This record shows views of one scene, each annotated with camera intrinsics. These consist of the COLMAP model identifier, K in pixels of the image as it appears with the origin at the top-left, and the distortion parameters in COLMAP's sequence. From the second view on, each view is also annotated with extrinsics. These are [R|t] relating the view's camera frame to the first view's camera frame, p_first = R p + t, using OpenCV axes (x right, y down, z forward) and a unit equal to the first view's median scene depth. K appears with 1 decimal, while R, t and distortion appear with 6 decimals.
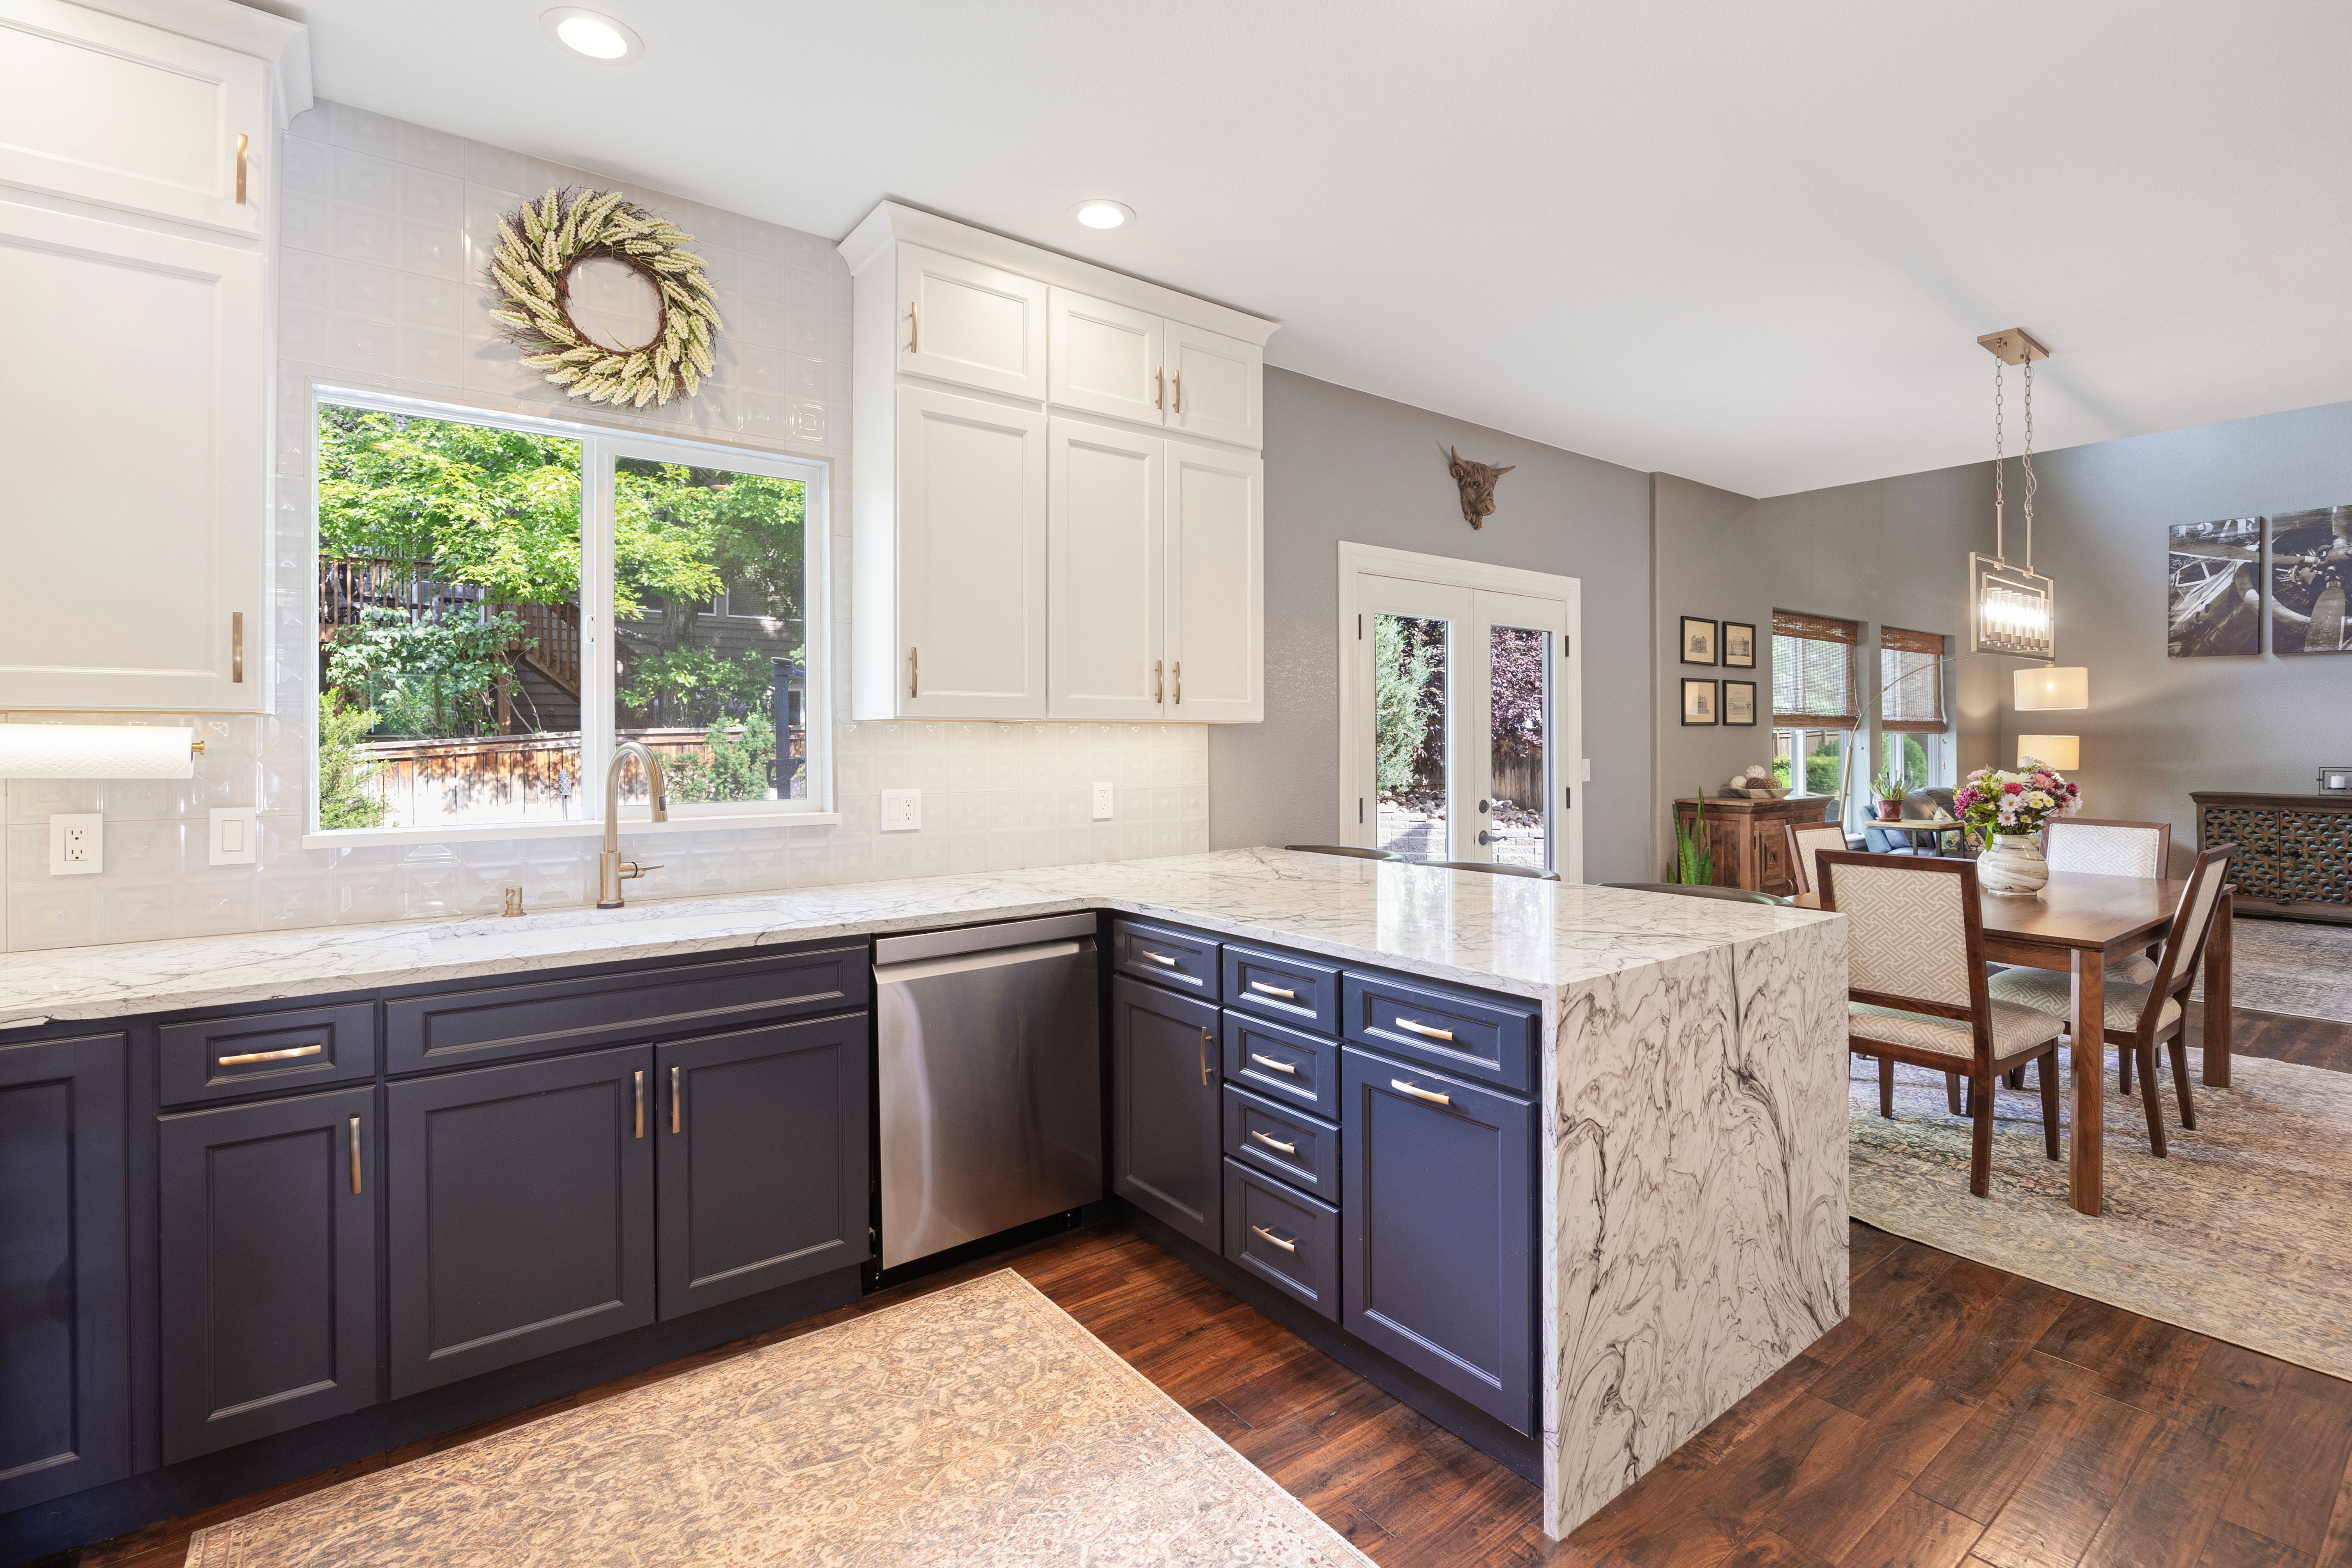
lens RADIAL K [[1086.3, 0, 1188.5], [0, 1086.3, 737.2], [0, 0, 1]] dist [-0.011643, 0.000472]
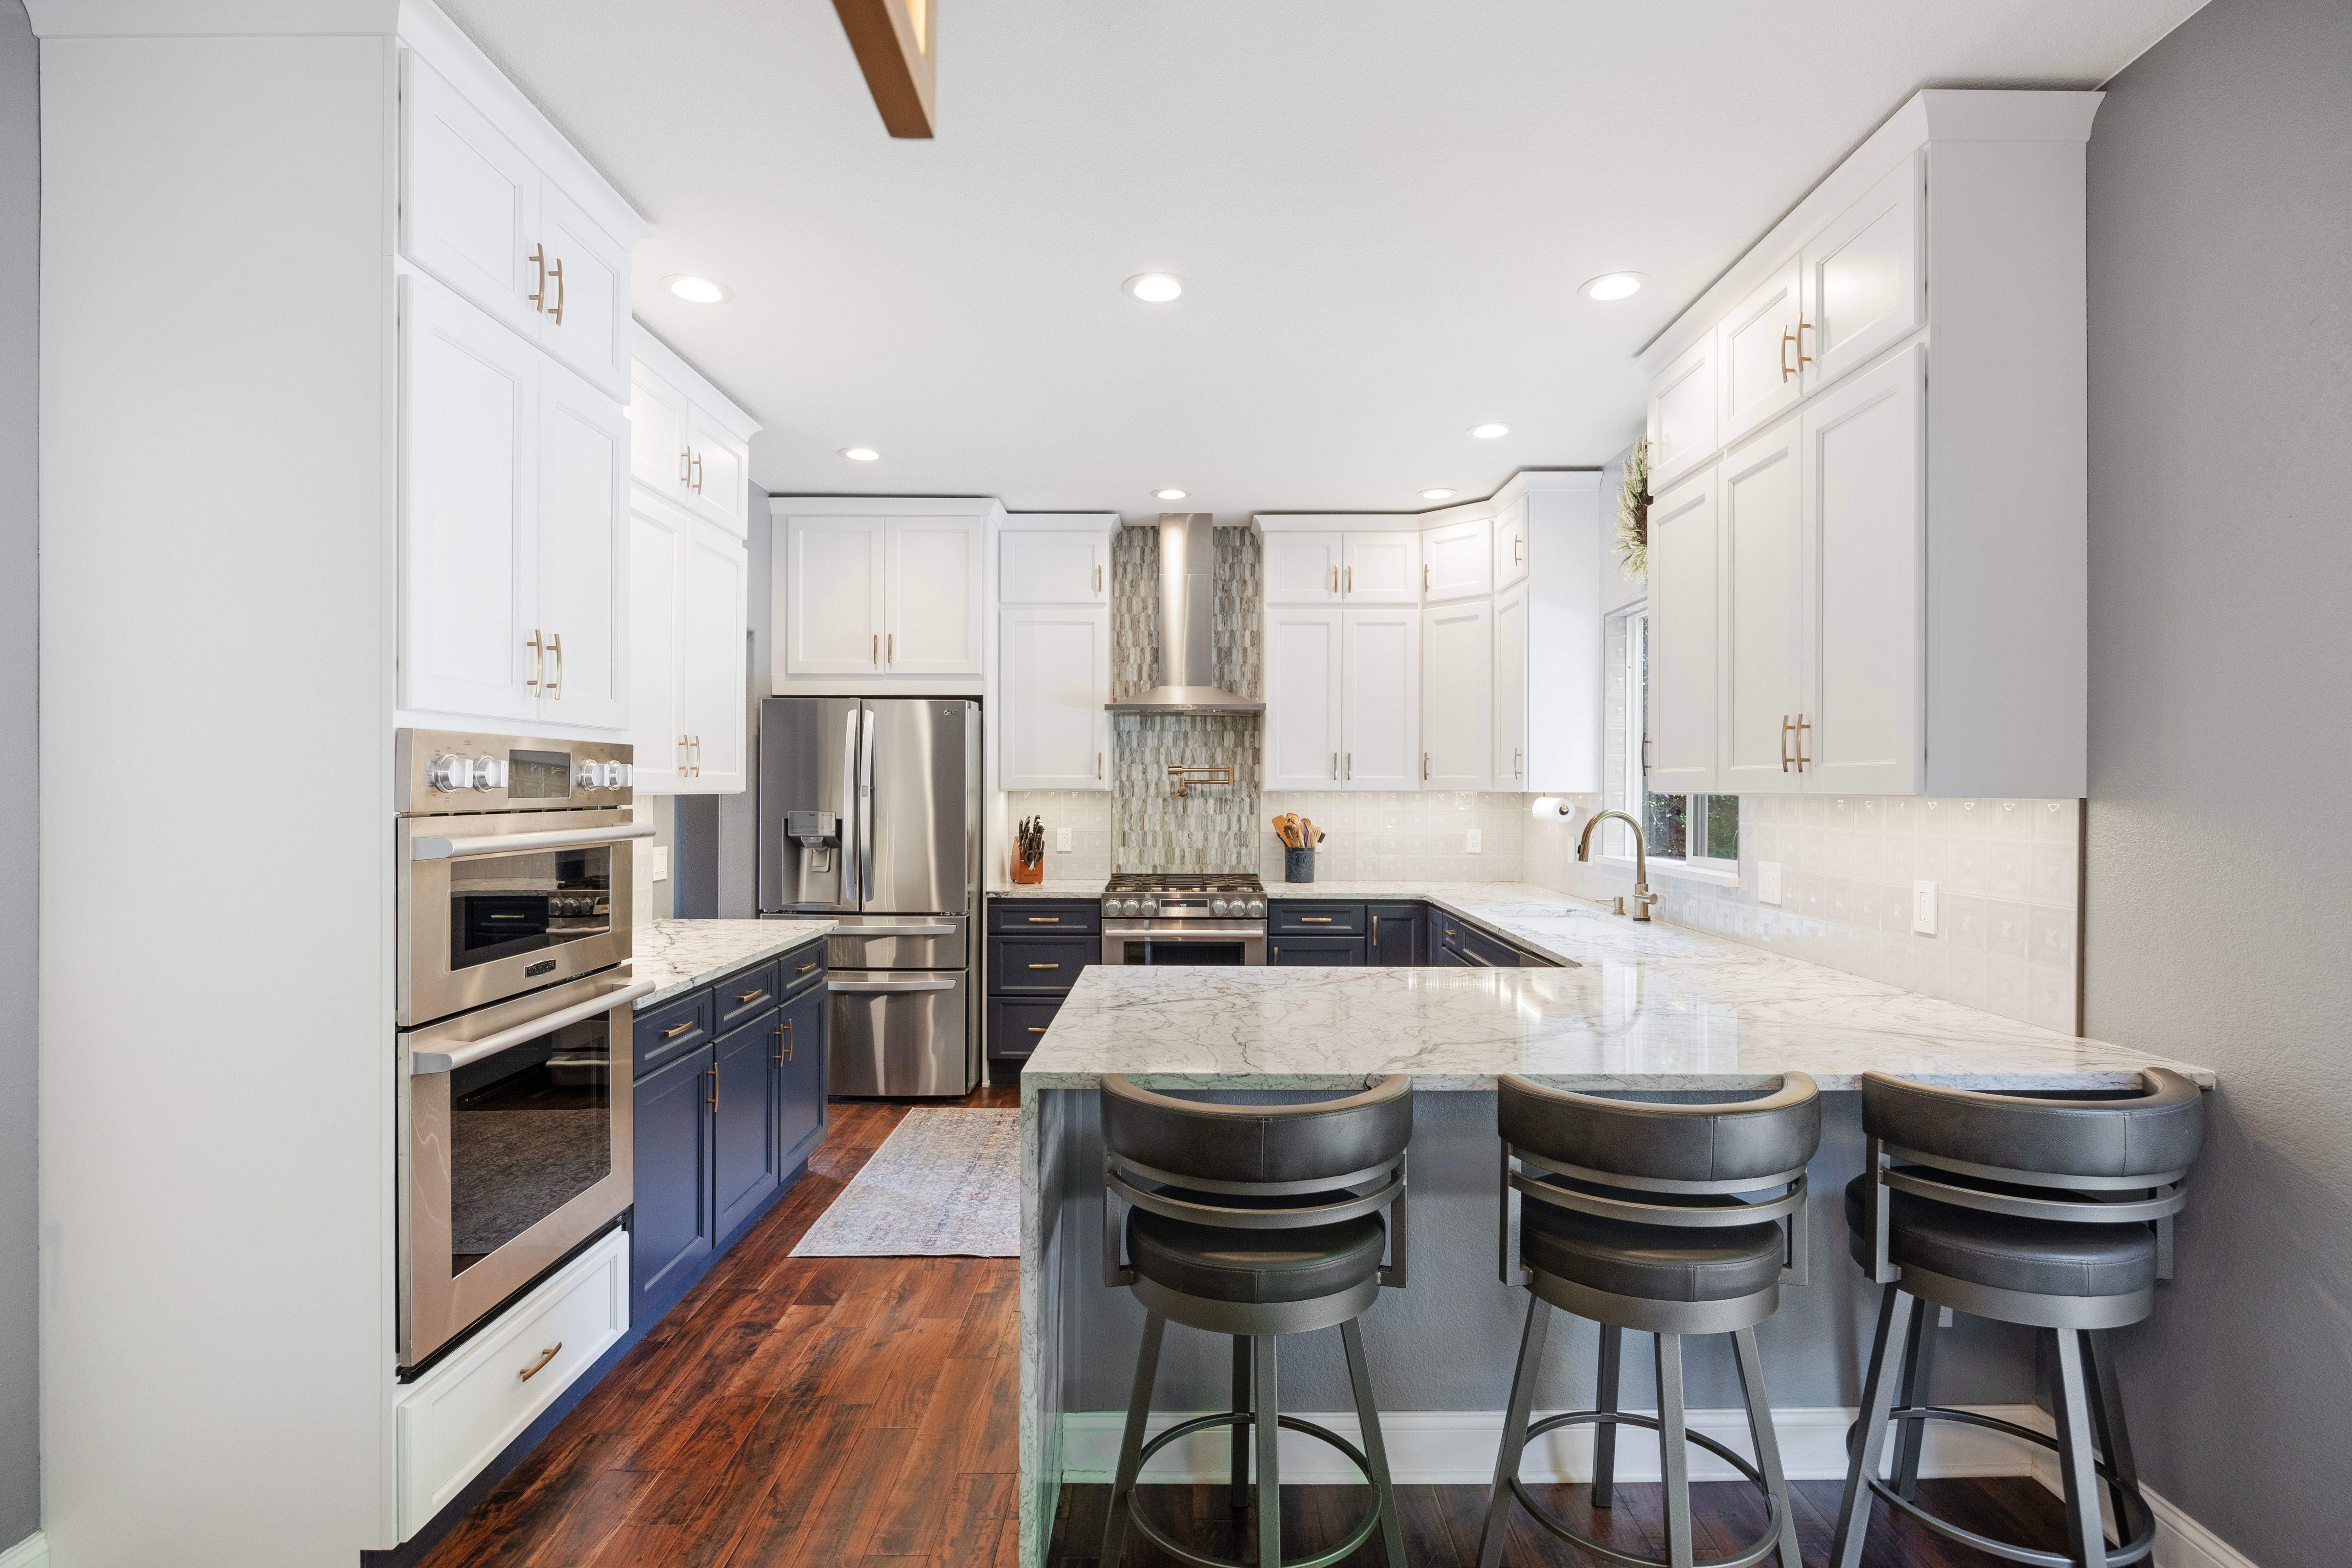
lens RADIAL K [[1124.5, 0, 1177.1], [0, 1124.5, 792.1], [0, 0, 1]] dist [-0.014092, 0.000282]
pose [[-0.622462, 0.005478, -0.782631, 0.373299], [0.003245, 0.999985, 0.004419, -0.010009], [0.782644, 0.000211, -0.622470, 0.508696]]
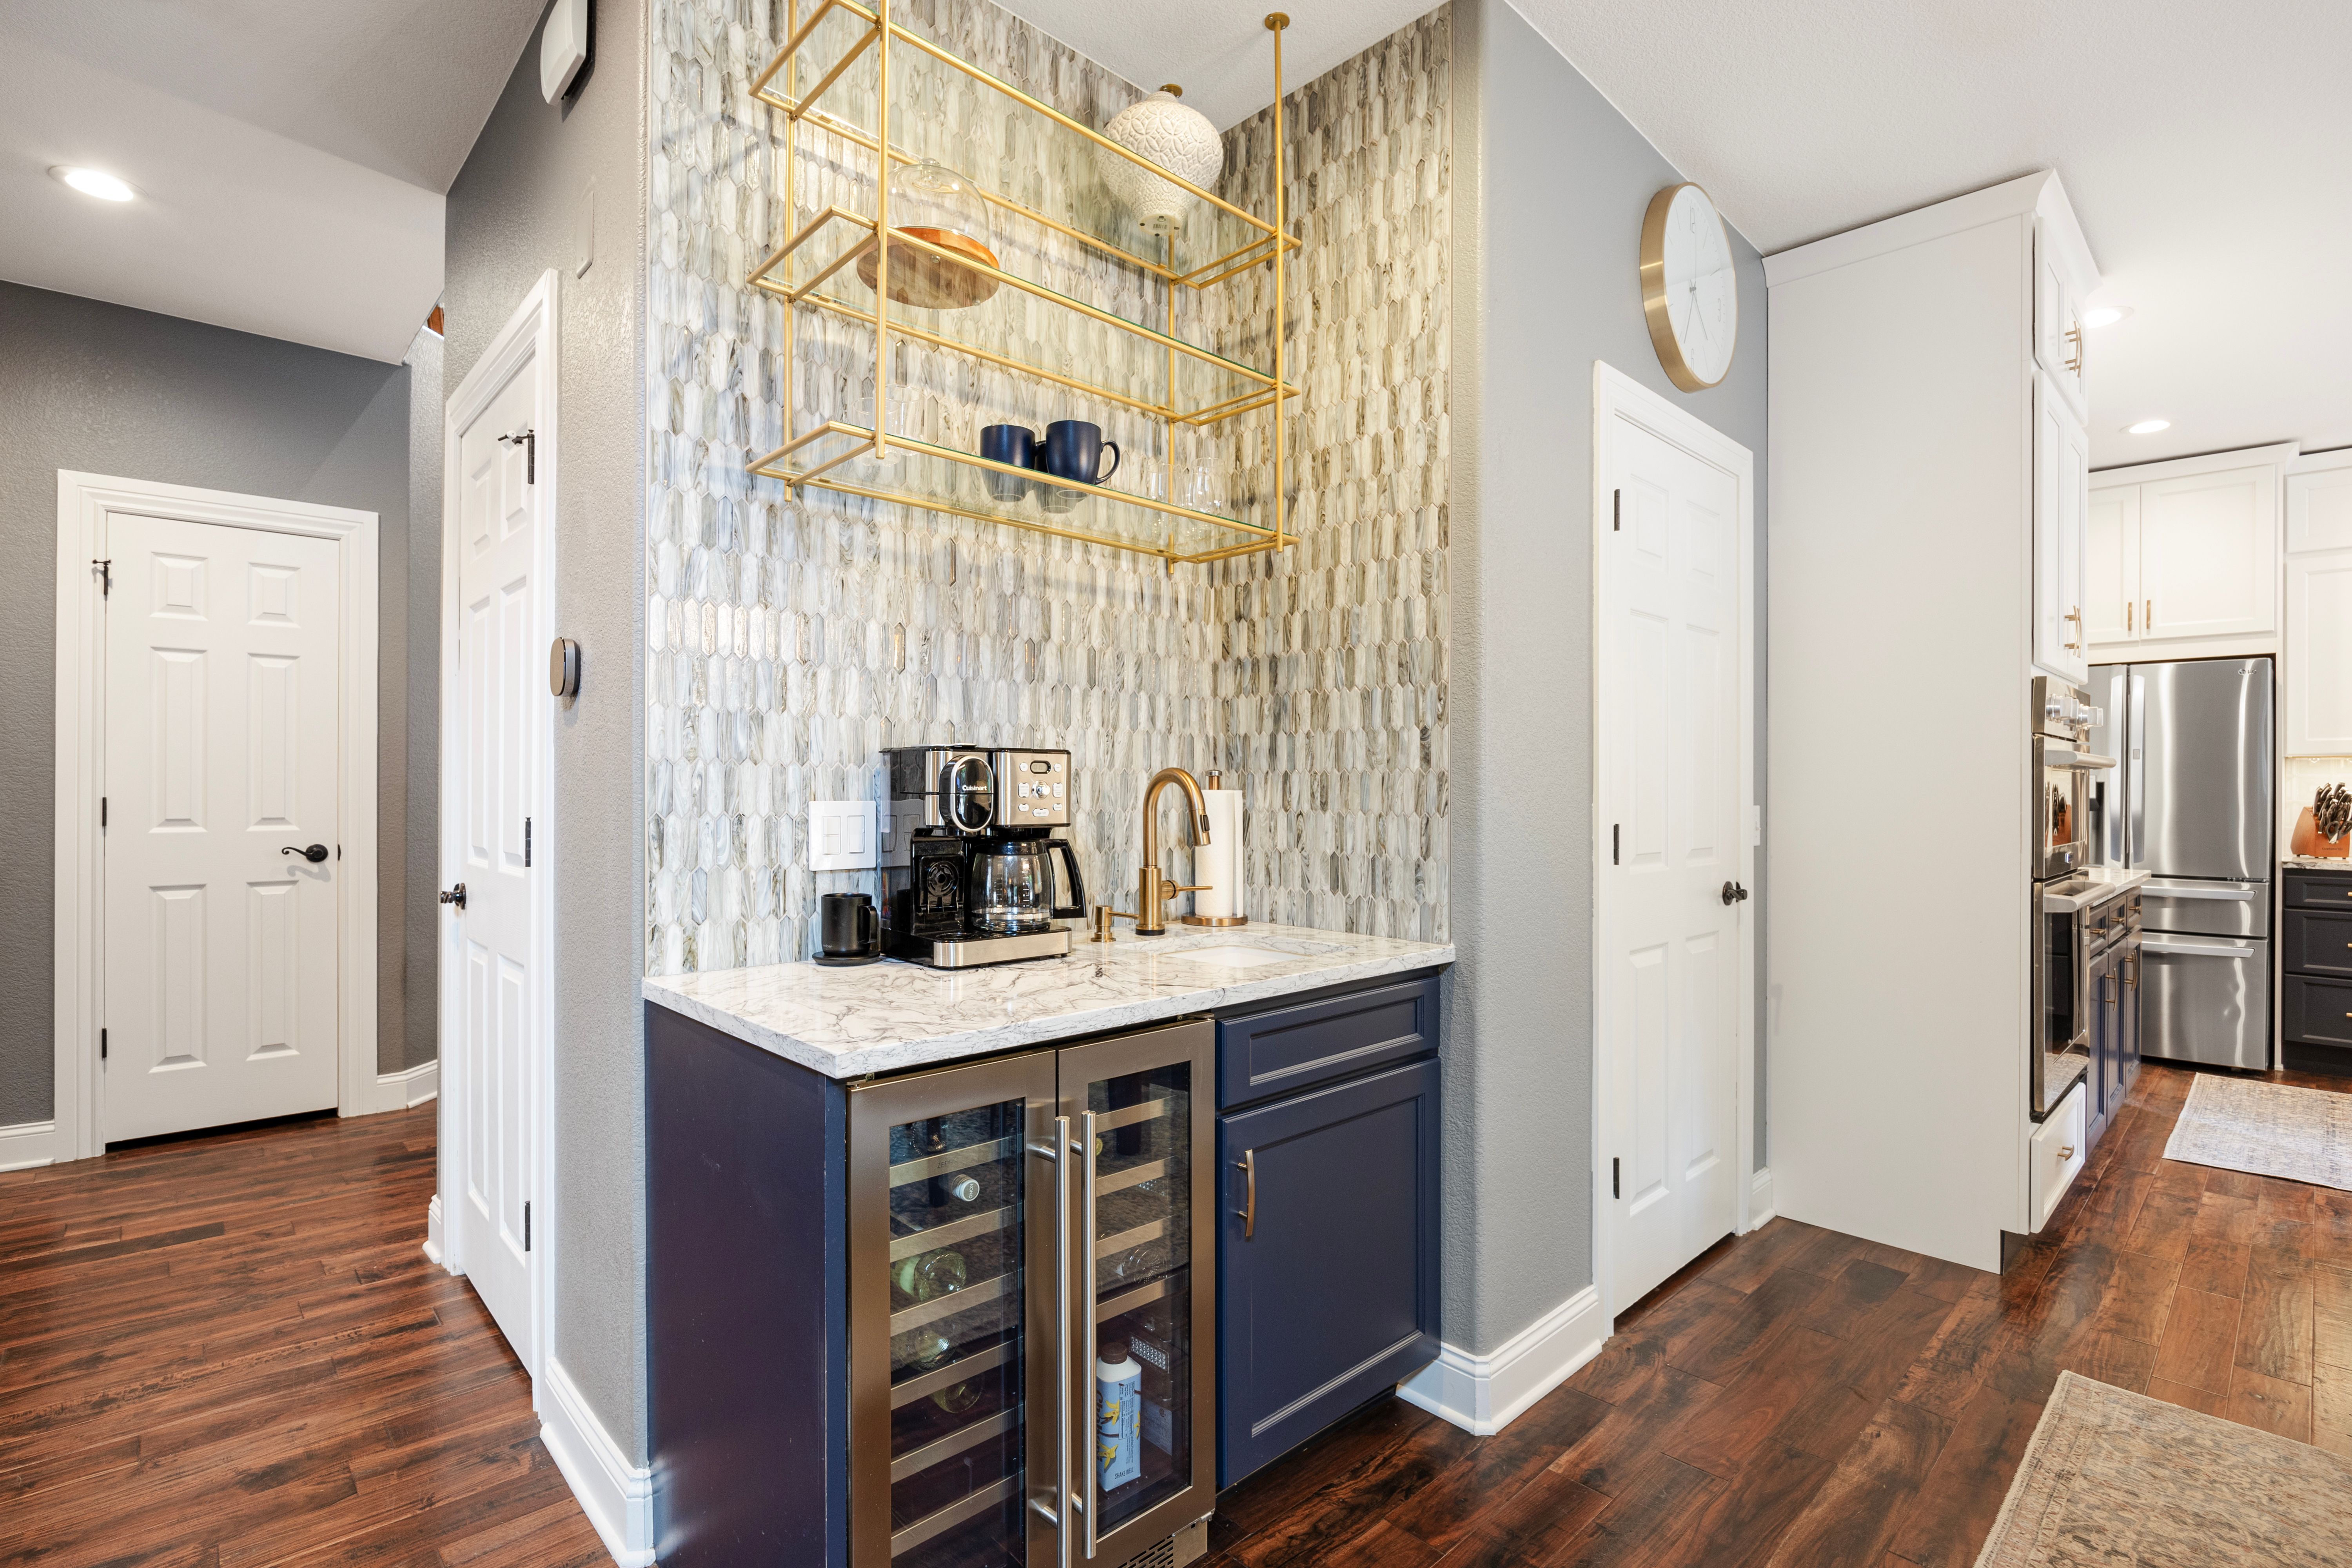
lens RADIAL K [[1094.7, 0, 1179.6], [0, 1094.7, 782.7], [0, 0, 1]] dist [-0.014554, -0.000722]
pose [[-0.995273, -0.003527, -0.097057, 0.596231], [-0.002688, 0.999958, -0.008771, 0.015113], [0.097084, -0.008469, -0.995240, 0.543383]]
